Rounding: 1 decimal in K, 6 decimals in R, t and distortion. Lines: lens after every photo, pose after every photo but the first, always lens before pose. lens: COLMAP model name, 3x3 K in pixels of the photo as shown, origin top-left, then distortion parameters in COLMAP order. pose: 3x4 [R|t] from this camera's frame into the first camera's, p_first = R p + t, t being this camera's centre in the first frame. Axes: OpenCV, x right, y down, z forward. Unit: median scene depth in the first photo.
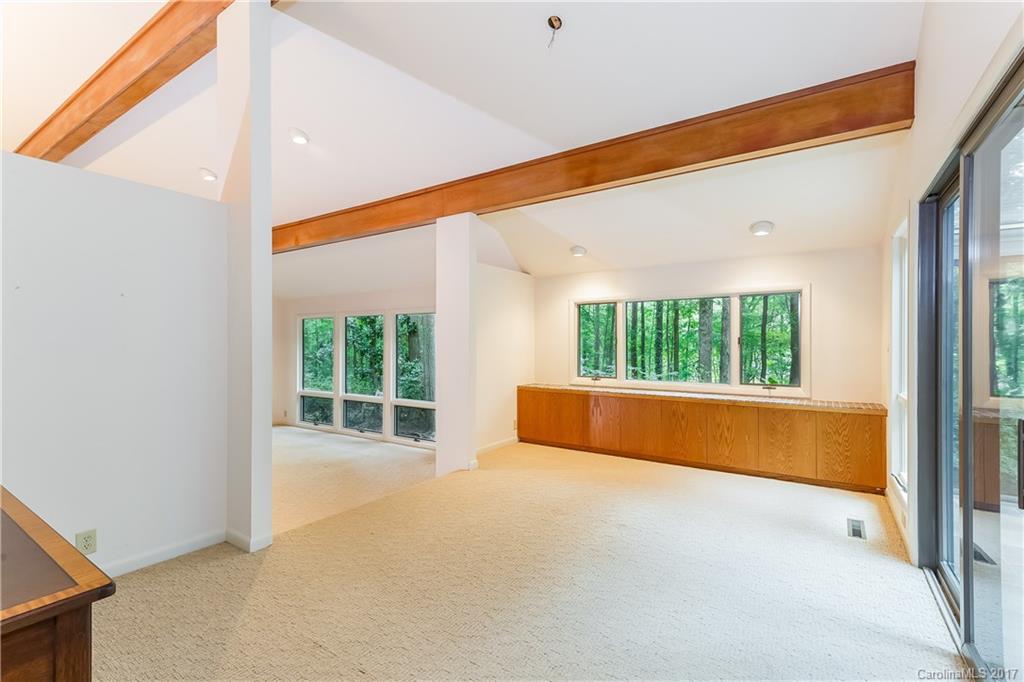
lens RADIAL K [[458.2, 0, 515.6], [0, 458.2, 340.7], [0, 0, 1]] dist [0.001850, 0.000218]
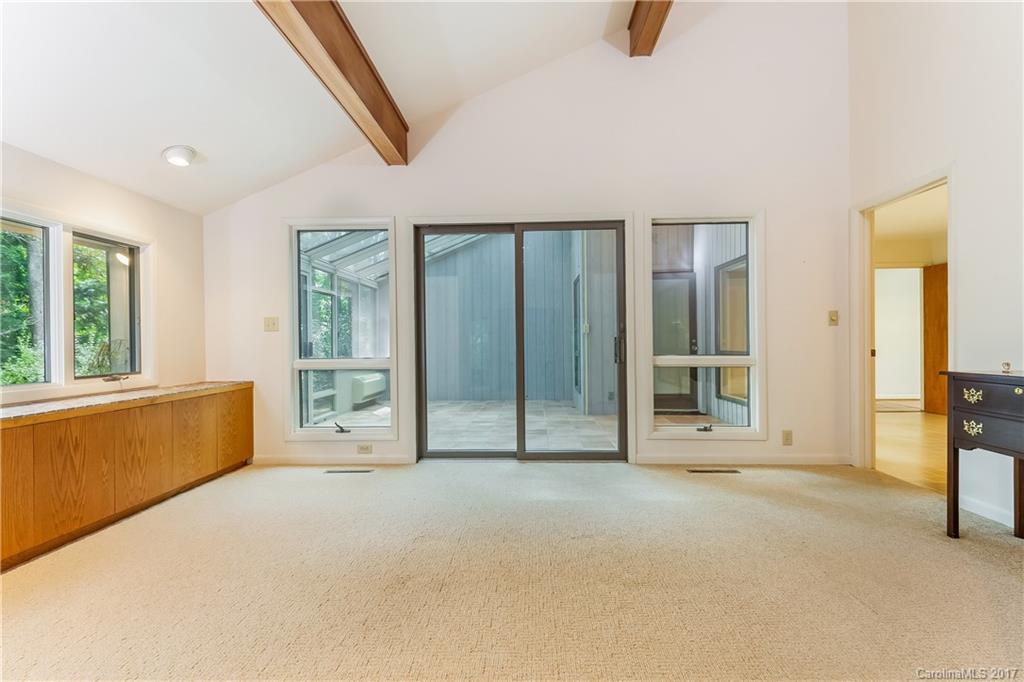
lens RADIAL K [[491.8, 0, 518.7], [0, 491.8, 343.1], [0, 0, 1]] dist [0.024599, 0.000172]
pose [[-0.536311, -0.001215, 0.844019, -0.401167], [0.004288, 0.999982, 0.004165, 0.052470], [-0.844009, 0.005852, -0.536296, 0.930405]]
